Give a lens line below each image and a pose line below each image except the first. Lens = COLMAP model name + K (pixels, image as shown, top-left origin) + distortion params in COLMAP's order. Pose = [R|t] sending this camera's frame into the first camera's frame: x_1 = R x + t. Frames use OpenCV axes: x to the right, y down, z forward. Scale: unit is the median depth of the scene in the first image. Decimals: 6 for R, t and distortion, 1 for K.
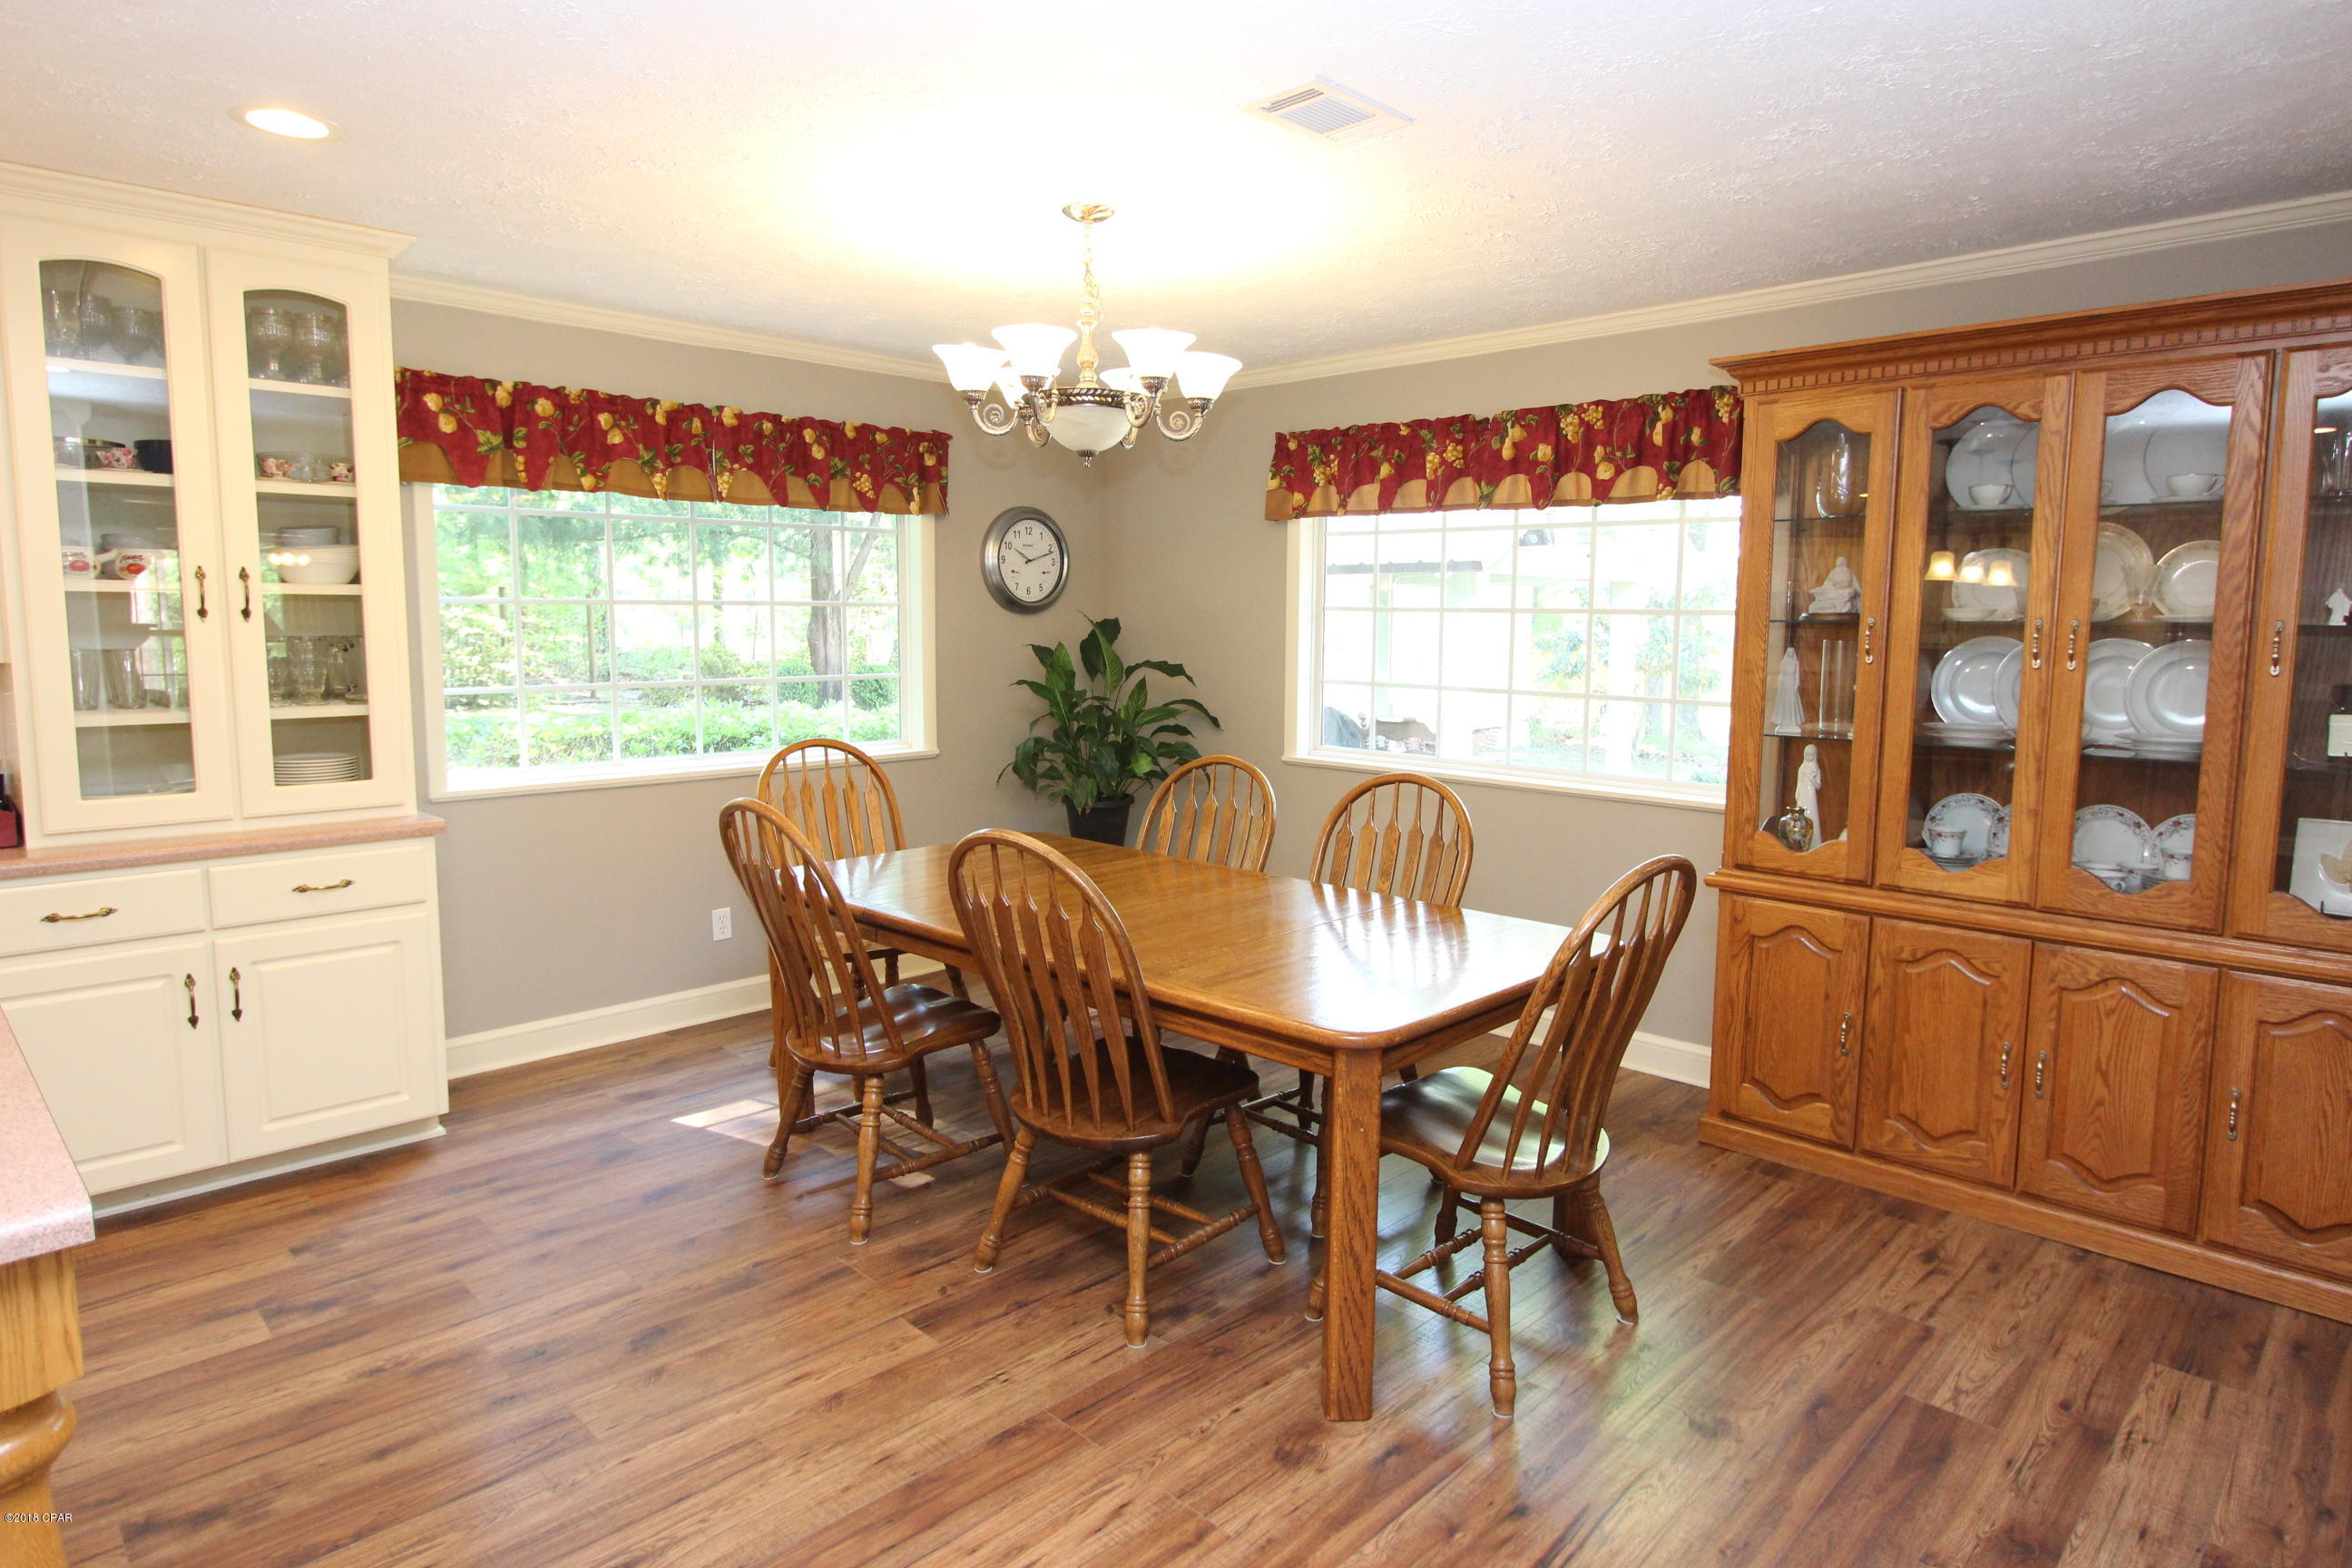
lens RADIAL K [[1351.4, 0, 1191.1], [0, 1351.4, 753.6], [0, 0, 1]] dist [-0.002607, -0.001141]
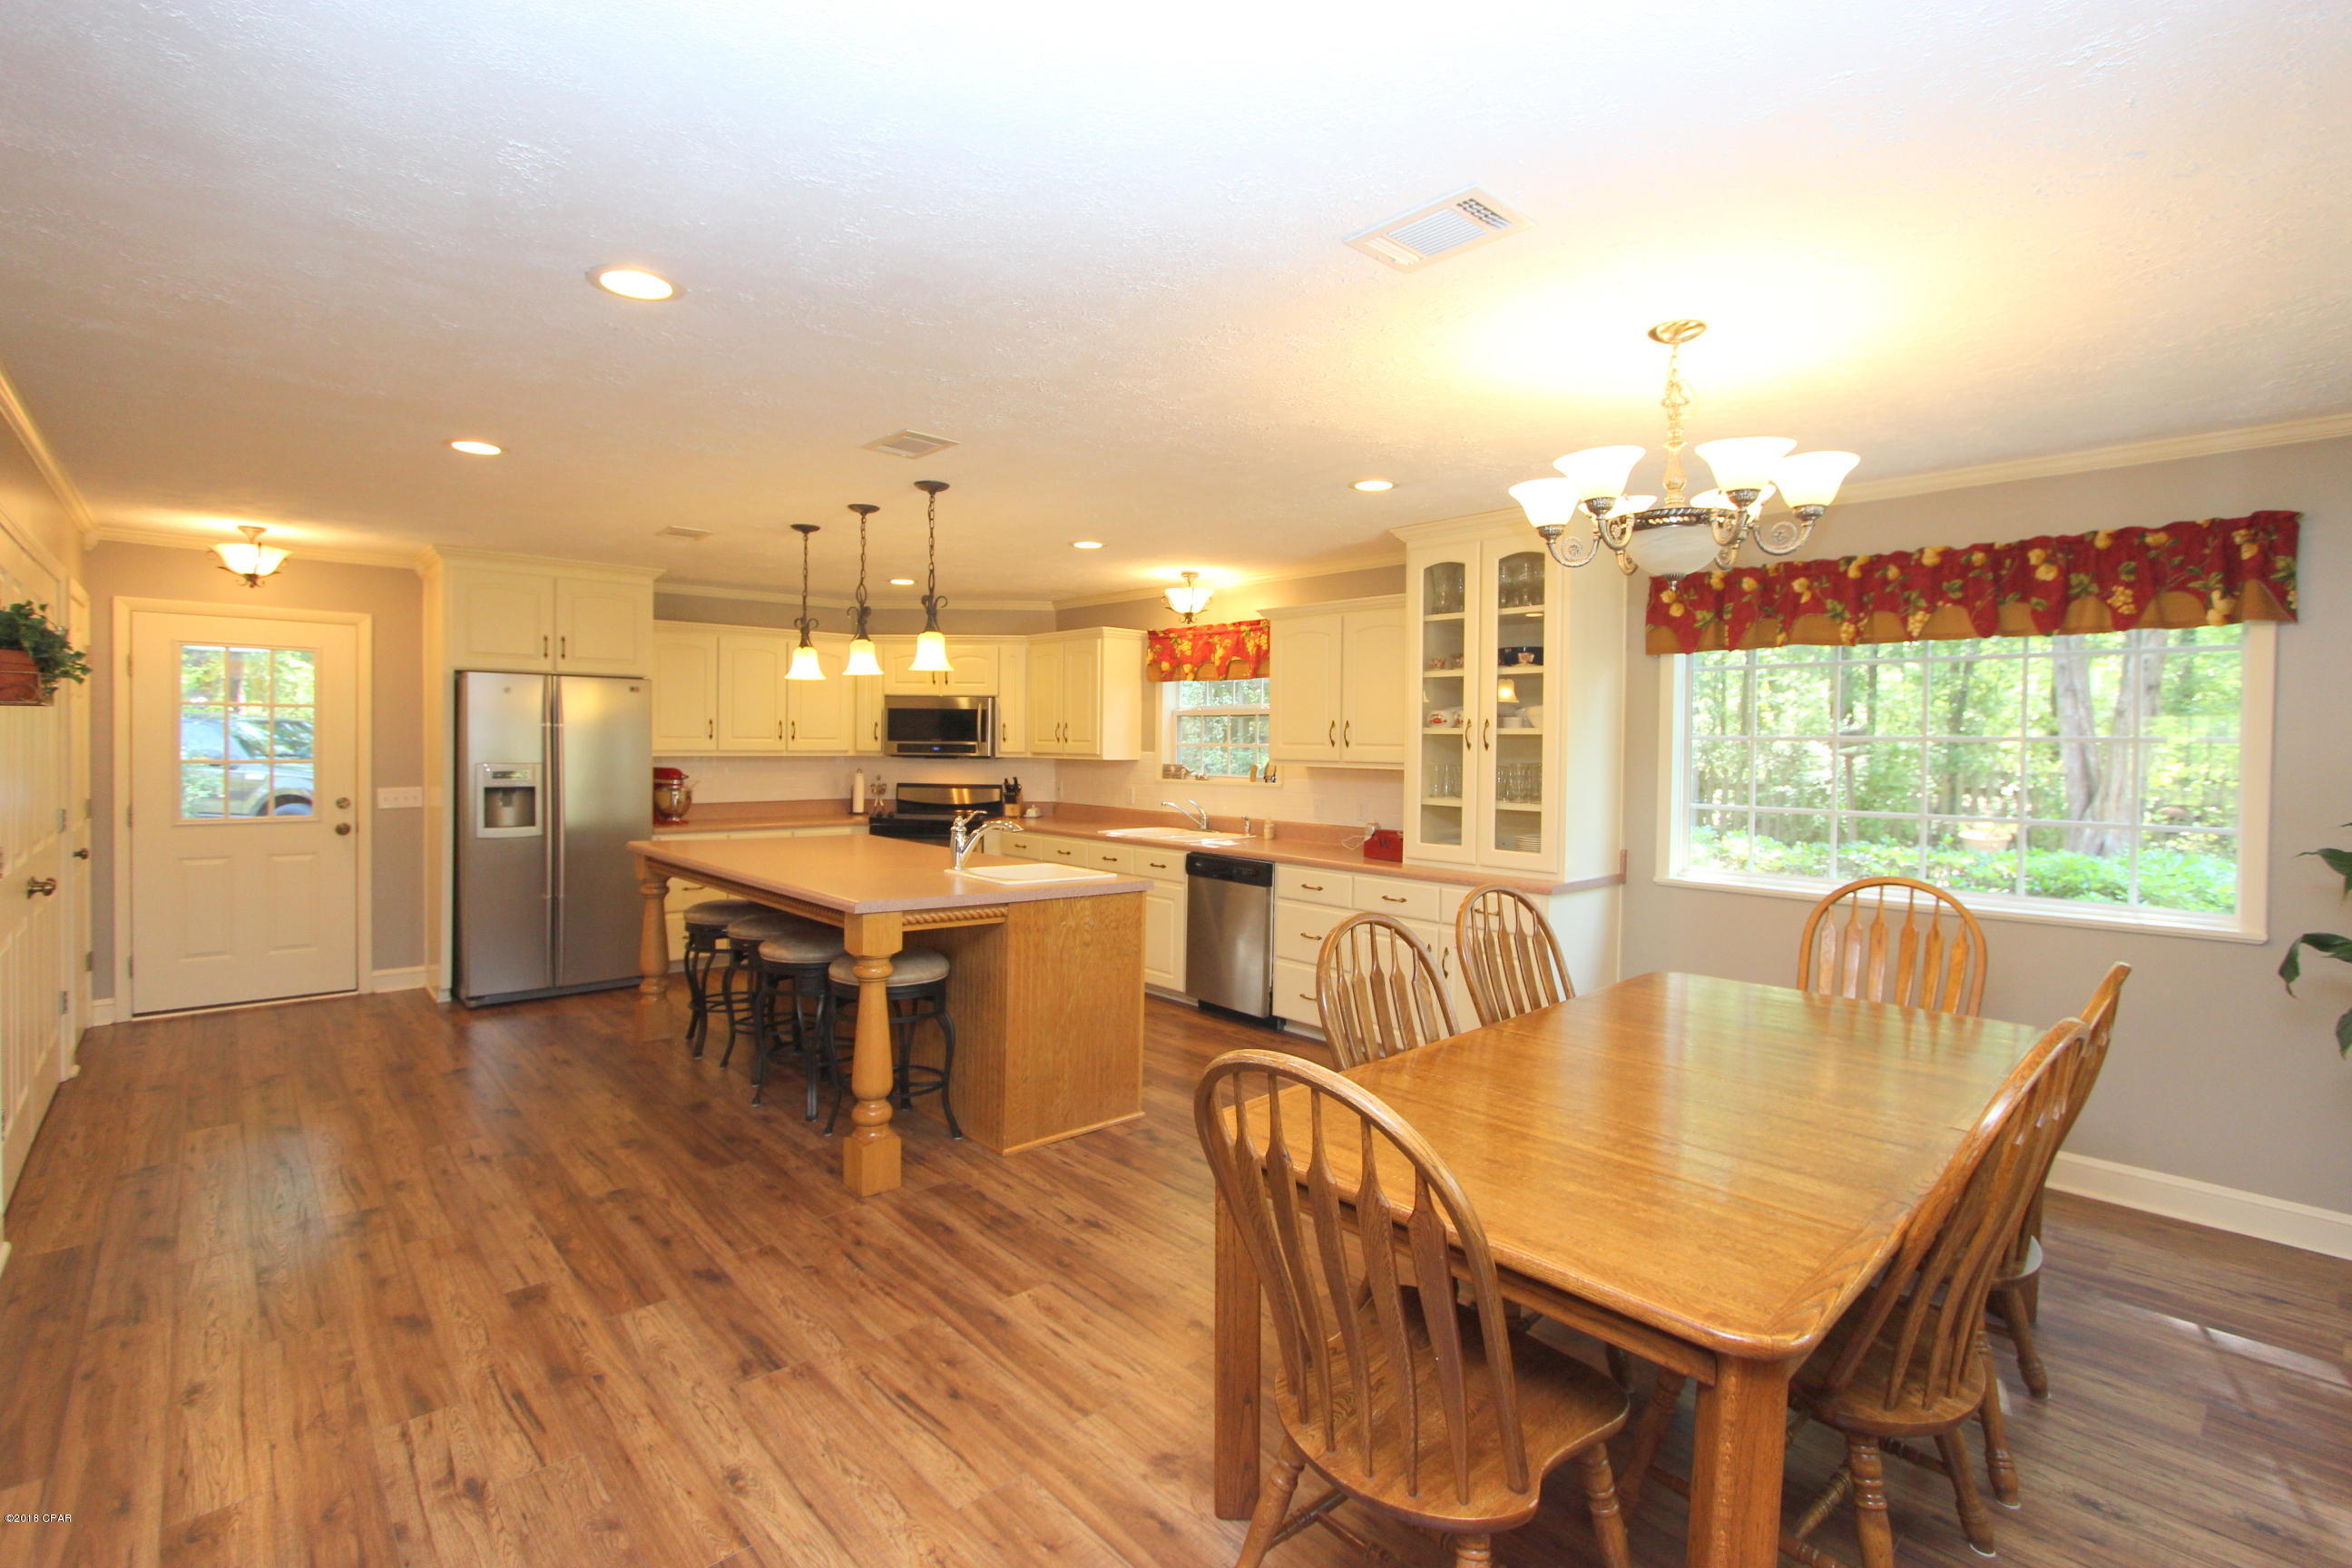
lens RADIAL K [[1093.4, 0, 1197.1], [0, 1093.4, 753.7], [0, 0, 1]] dist [-0.015910, 0.001349]
pose [[-0.052839, 0.003573, -0.998597, 0.549470], [-0.114097, 0.993423, 0.009592, -0.051821], [0.992064, 0.114443, -0.052083, 0.561680]]
